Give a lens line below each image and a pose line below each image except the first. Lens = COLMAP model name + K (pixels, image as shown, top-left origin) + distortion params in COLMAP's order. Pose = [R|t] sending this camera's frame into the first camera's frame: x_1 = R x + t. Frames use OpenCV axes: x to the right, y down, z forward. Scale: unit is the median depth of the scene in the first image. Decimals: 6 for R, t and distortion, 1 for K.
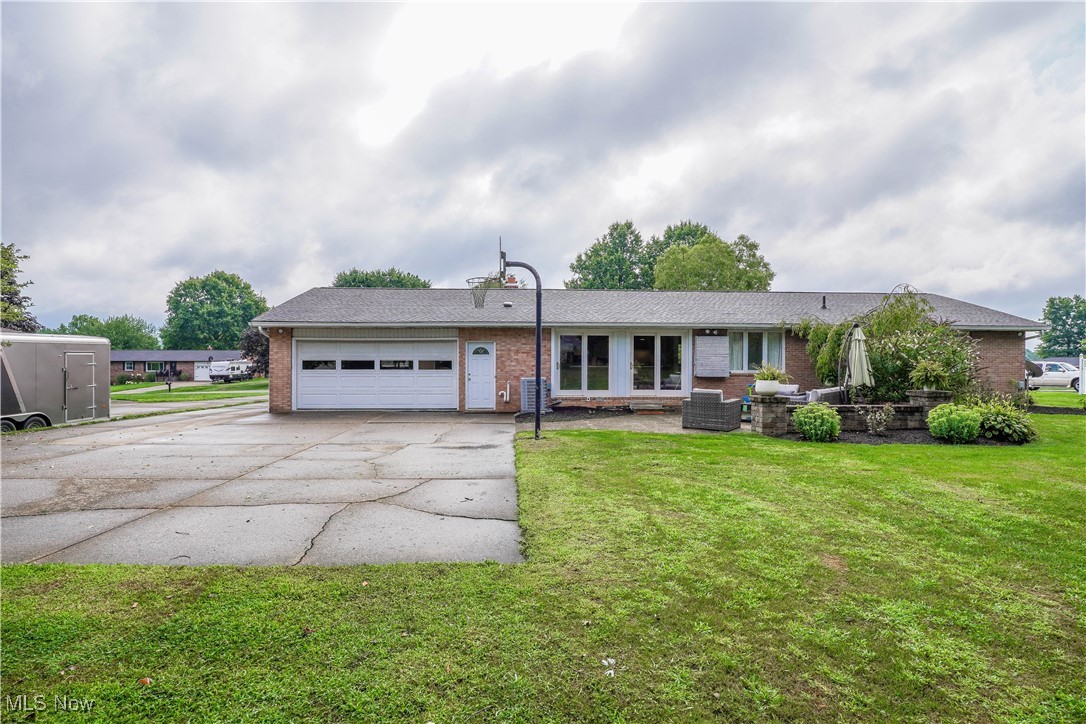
lens RADIAL K [[522.4, 0, 560.9], [0, 522.4, 362.5], [0, 0, 1]] dist [-0.042762, 0.000722]
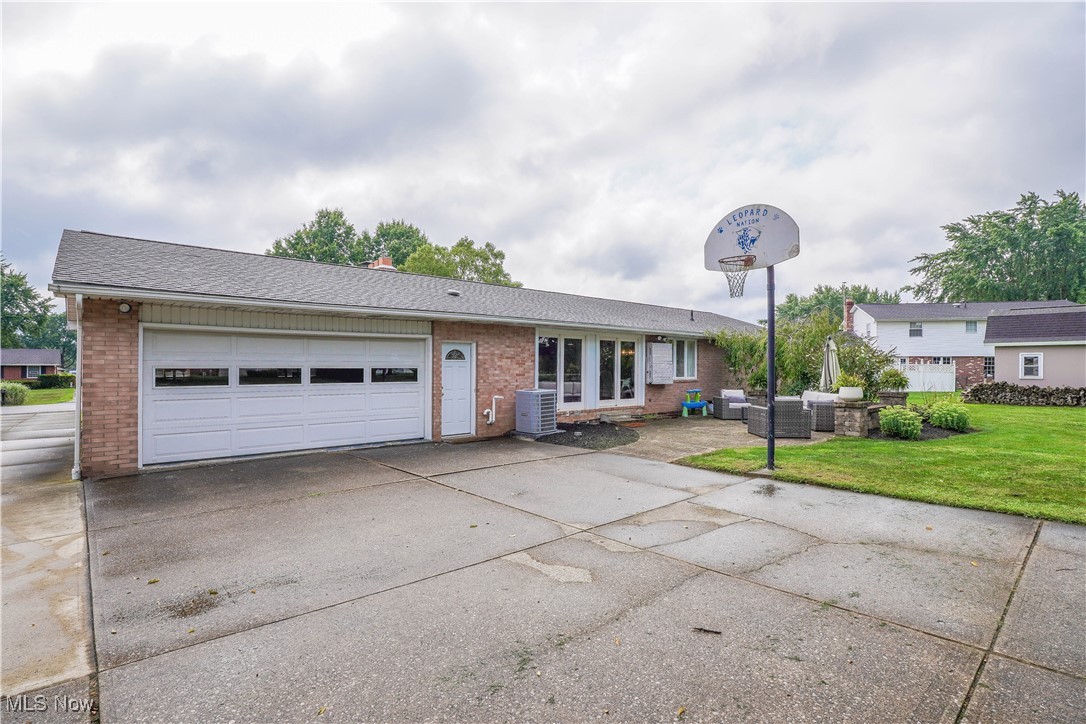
lens RADIAL K [[522.4, 0, 560.9], [0, 522.4, 362.5], [0, 0, 1]] dist [-0.042762, 0.000722]
pose [[0.790084, 0.004627, 0.612981, -0.466318], [0.003892, 0.999913, -0.012564, -0.001811], [-0.612986, 0.012312, 0.789998, 0.339241]]
